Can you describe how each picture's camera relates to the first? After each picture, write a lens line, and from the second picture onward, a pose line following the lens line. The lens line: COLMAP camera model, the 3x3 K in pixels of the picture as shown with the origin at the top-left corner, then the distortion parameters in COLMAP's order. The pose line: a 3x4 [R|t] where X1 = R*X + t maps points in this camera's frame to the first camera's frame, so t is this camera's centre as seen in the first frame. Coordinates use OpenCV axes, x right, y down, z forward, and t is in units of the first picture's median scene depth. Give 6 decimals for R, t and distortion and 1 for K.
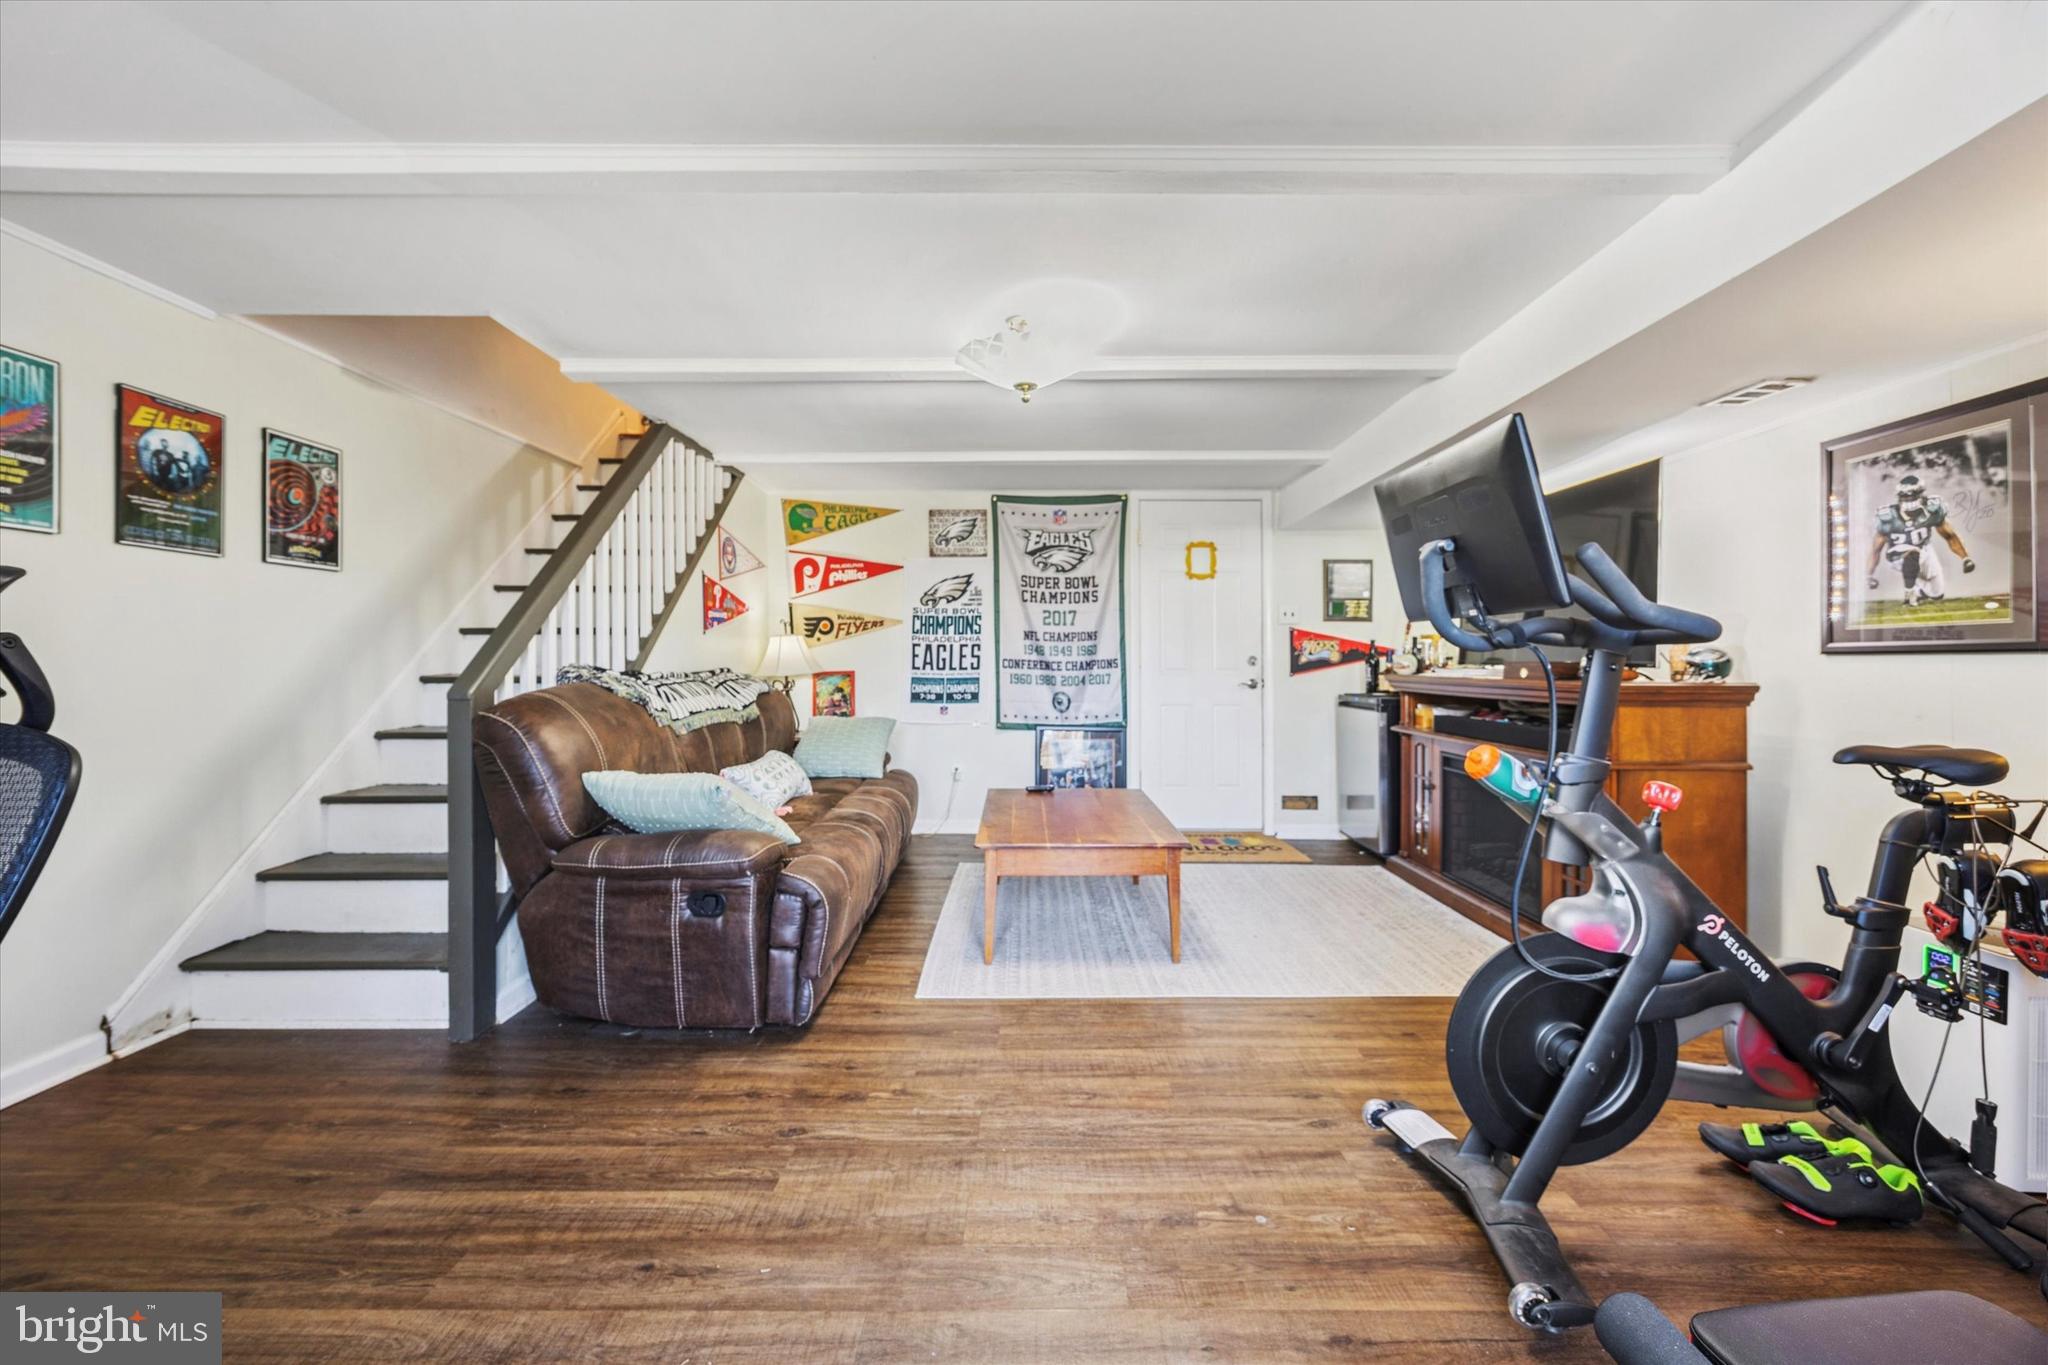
lens RADIAL K [[801.2, 0, 1019.3], [0, 801.2, 673.0], [0, 0, 1]] dist [0.029139, 0.000132]
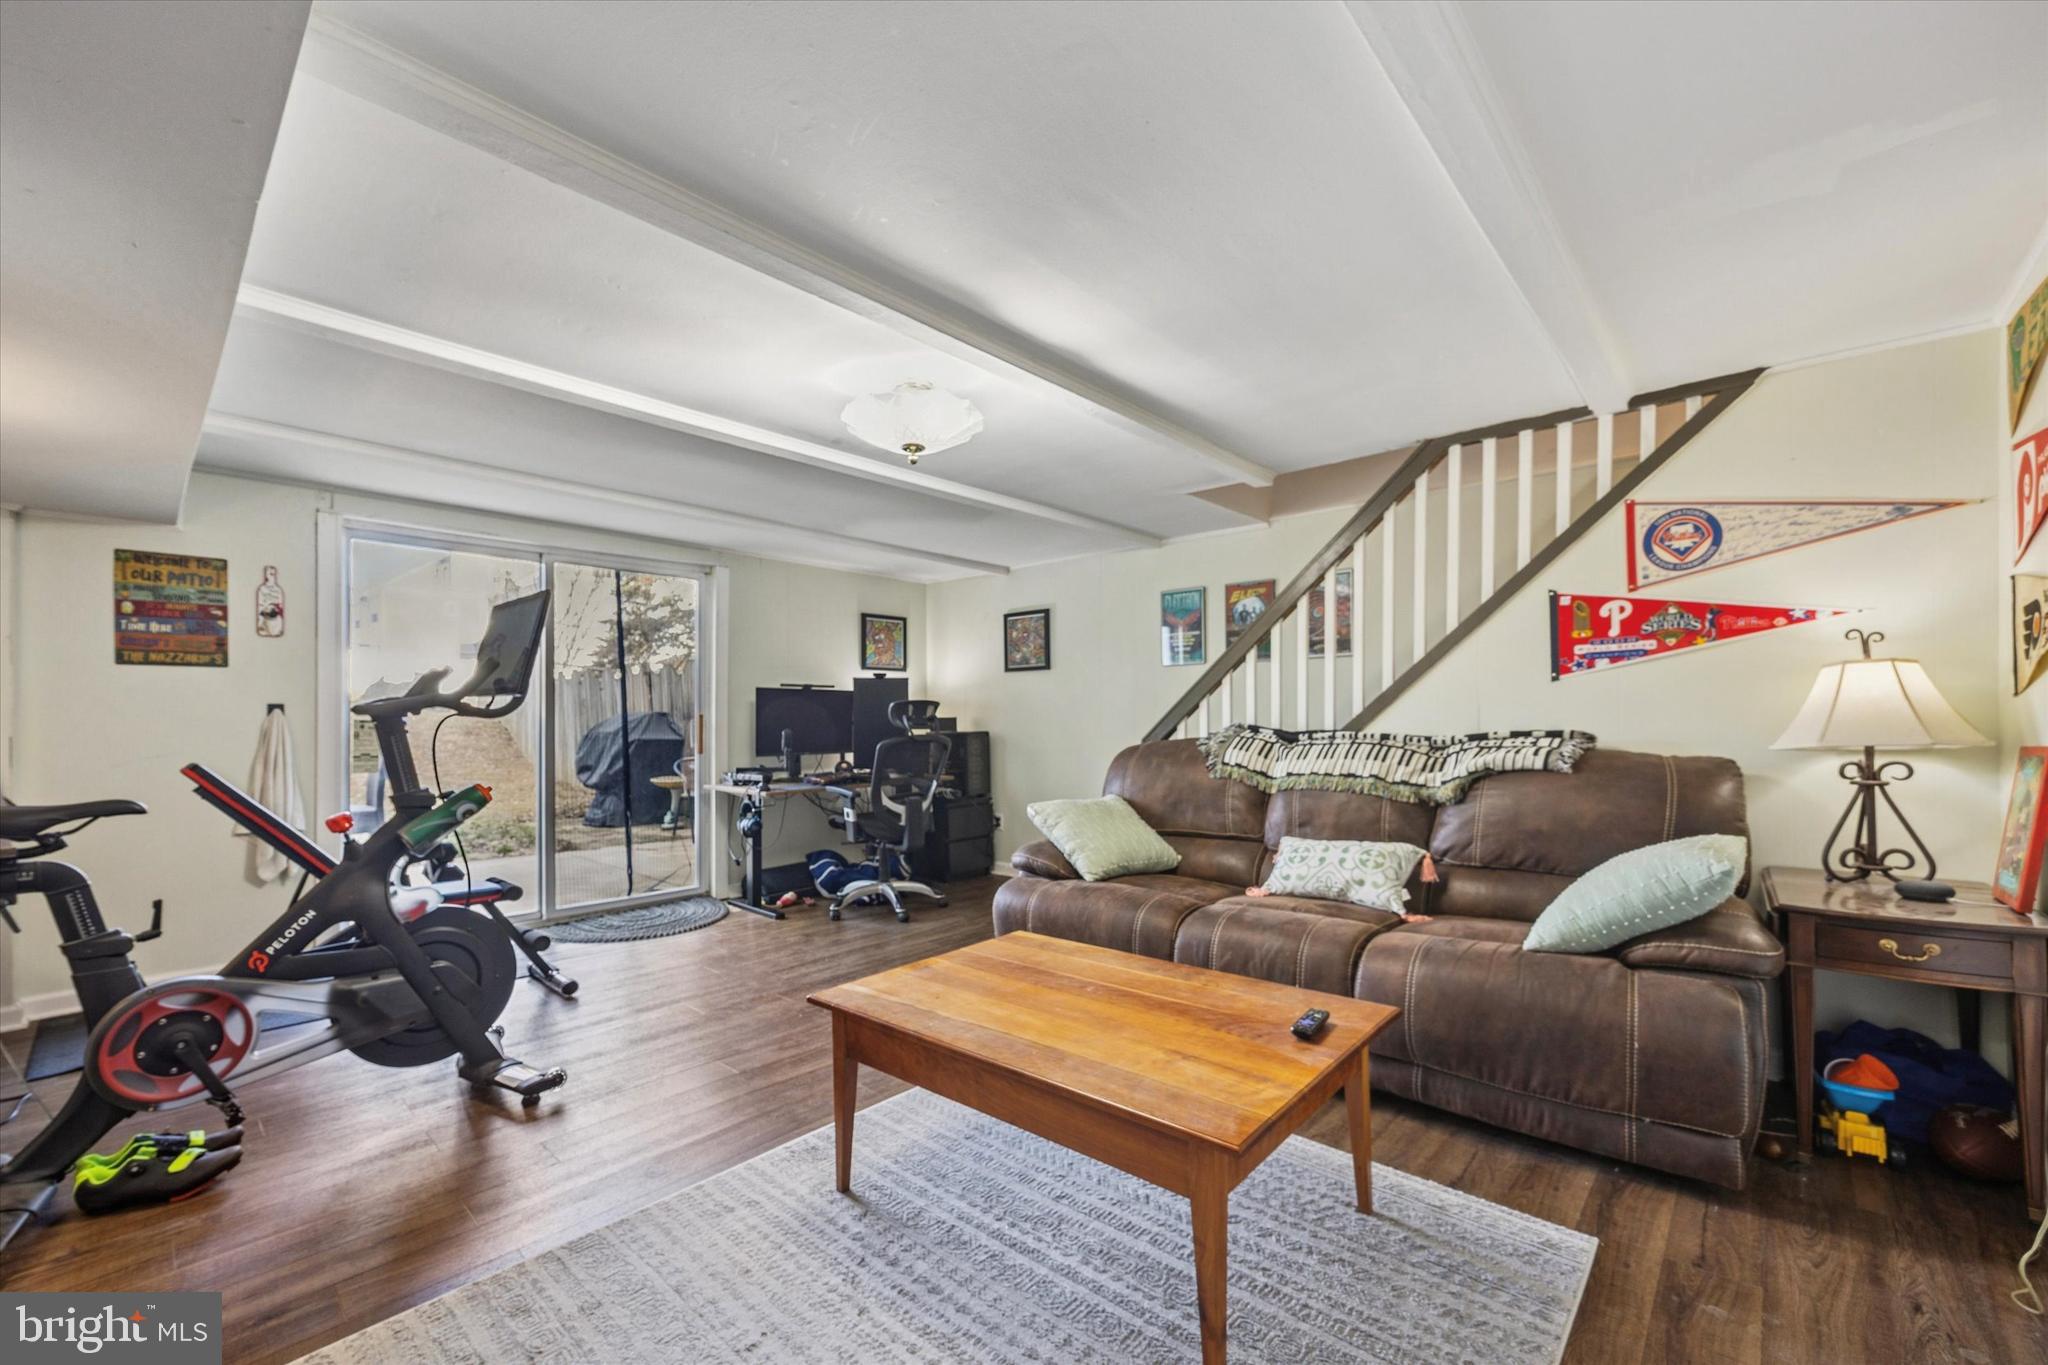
lens RADIAL K [[827.9, 0, 1019.0], [0, 827.9, 720.6], [0, 0, 1]] dist [0.001068, 0.000055]
pose [[-0.661039, 0.003359, -0.750344, 0.769762], [-0.006686, 0.999924, 0.010367, -0.031303], [0.750322, 0.011870, -0.660966, 1.934505]]
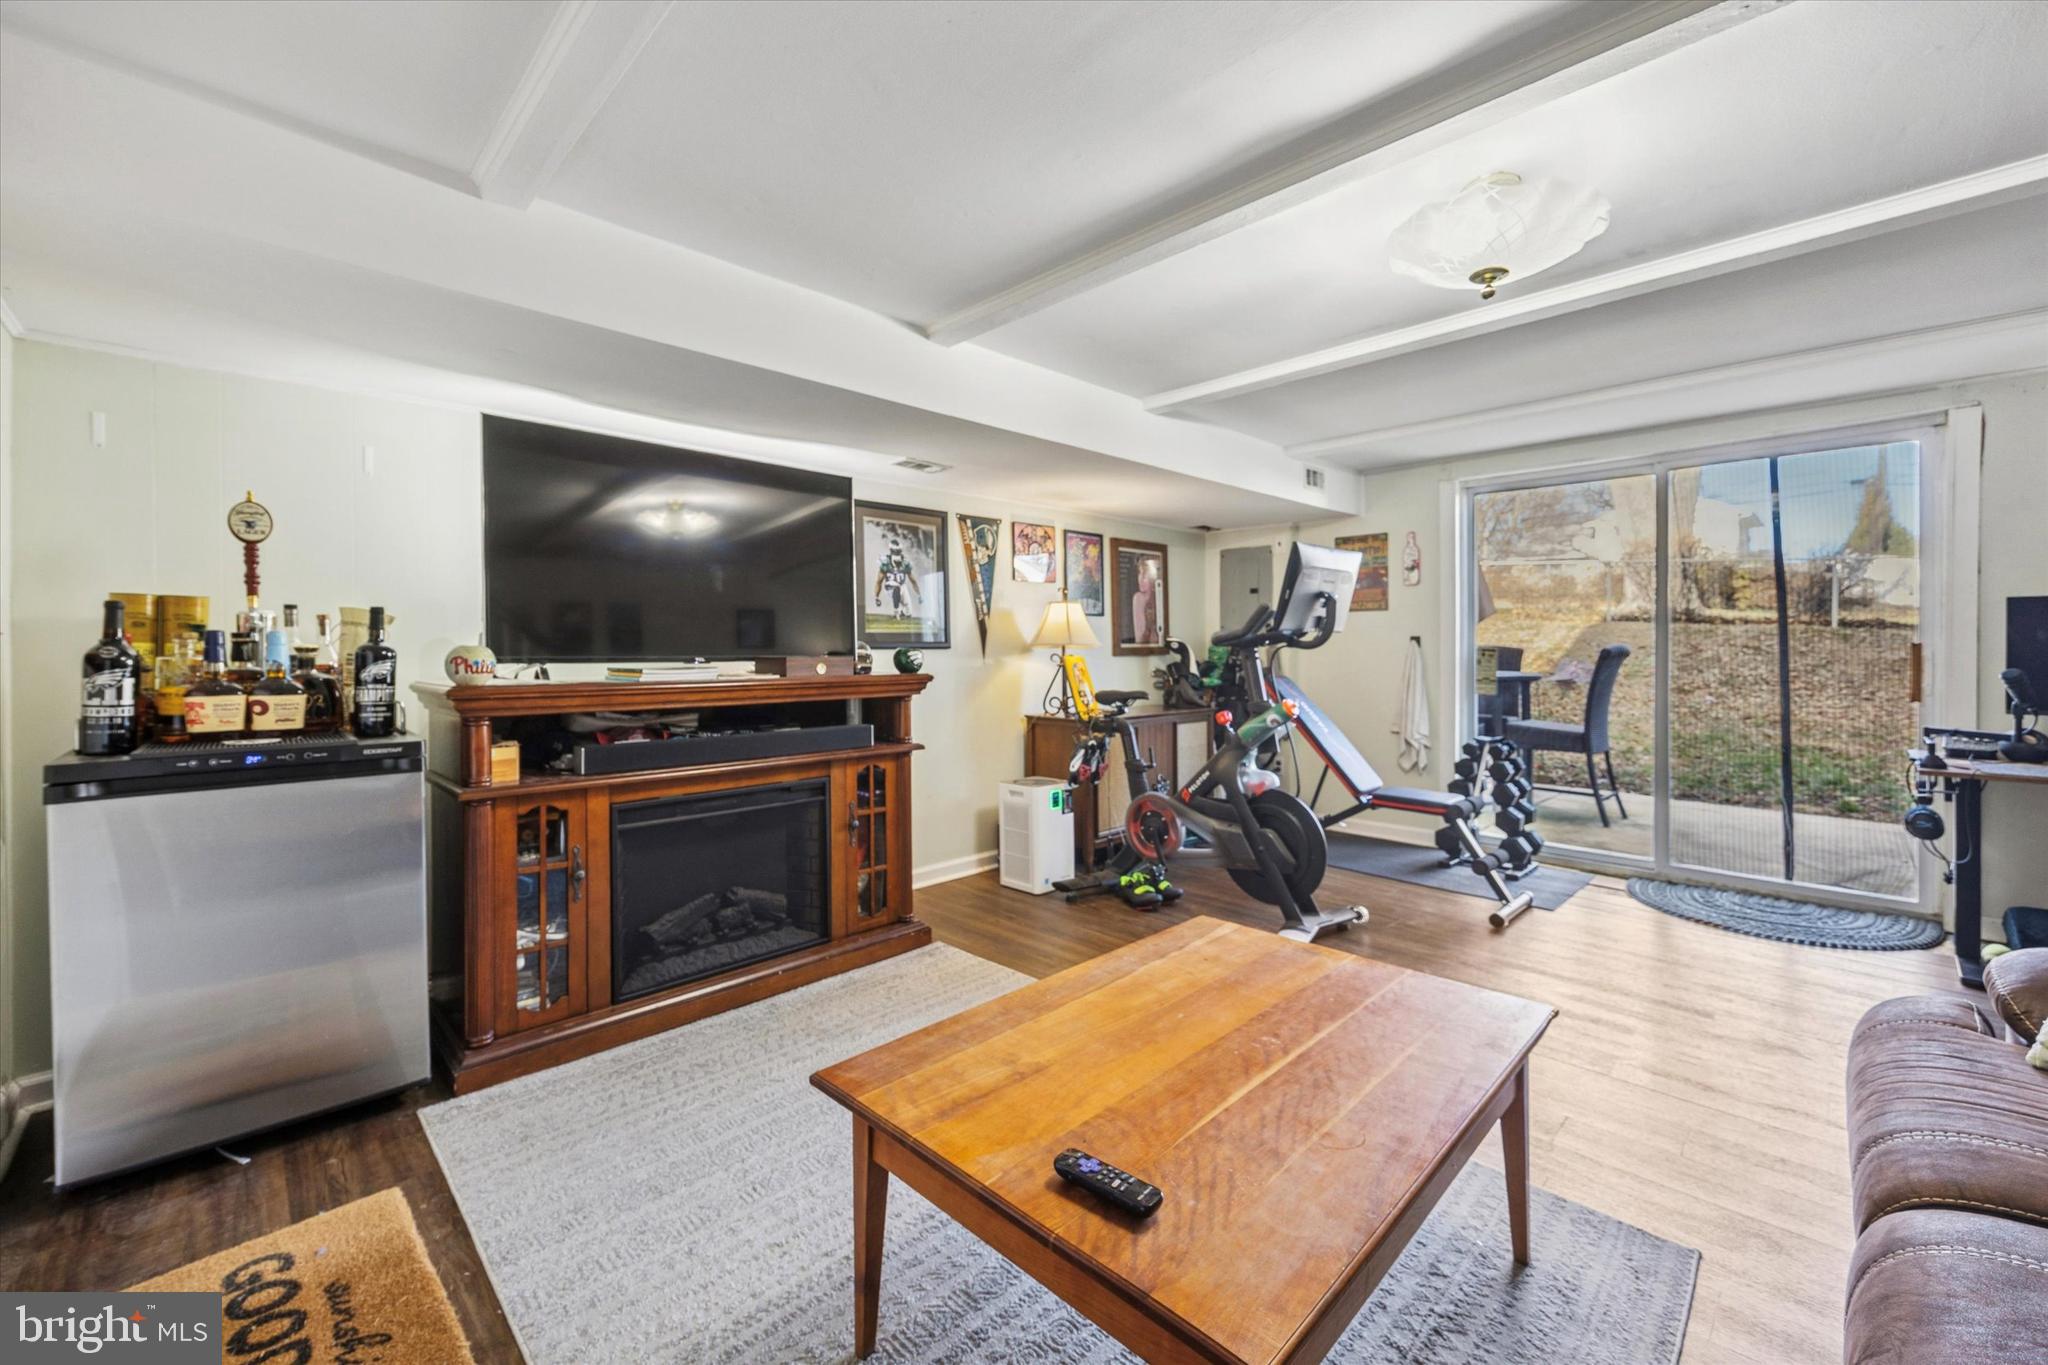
lens RADIAL K [[819.6, 0, 1015.8], [0, 819.6, 651.4], [0, 0, 1]] dist [-0.000505, -0.000058]
pose [[-0.712644, -0.002841, 0.701520, -0.225987], [0.009783, 0.999854, 0.013987, -0.038417], [-0.701458, 0.016831, -0.712512, 1.978725]]
